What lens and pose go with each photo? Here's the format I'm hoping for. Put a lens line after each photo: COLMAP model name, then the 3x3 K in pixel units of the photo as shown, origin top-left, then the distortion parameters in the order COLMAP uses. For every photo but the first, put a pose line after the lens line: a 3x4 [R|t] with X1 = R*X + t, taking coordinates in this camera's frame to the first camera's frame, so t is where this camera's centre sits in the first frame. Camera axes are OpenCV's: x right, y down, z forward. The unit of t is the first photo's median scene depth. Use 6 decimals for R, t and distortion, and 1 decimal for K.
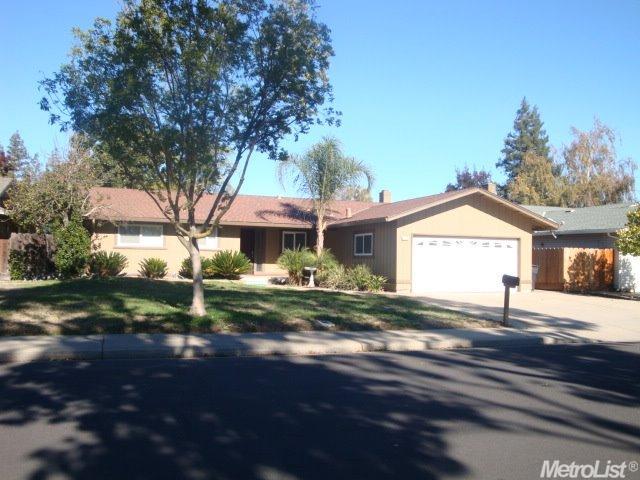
lens RADIAL K [[528.2, 0, 320.0], [0, 528.2, 240.0], [0, 0, 1]] dist [-0.062095, -0.001475]
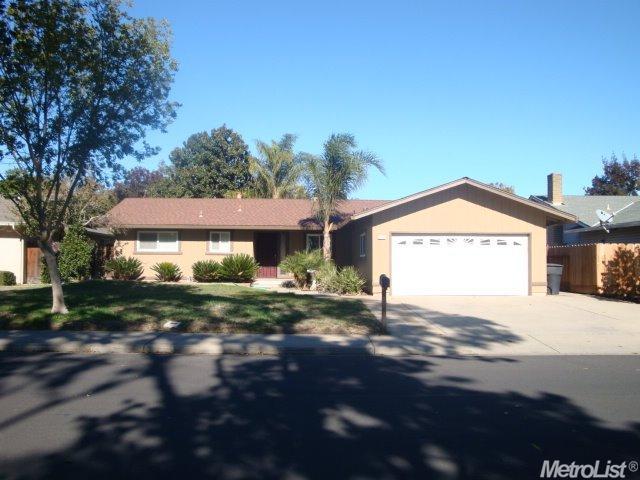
lens RADIAL K [[528.2, 0, 320.0], [0, 528.2, 240.0], [0, 0, 1]] dist [-0.062095, -0.001475]
pose [[0.957731, -0.025528, -0.286532, 0.281758], [0.023311, 0.999666, -0.011147, 0.007882], [0.286721, 0.003997, 0.958006, 0.074300]]
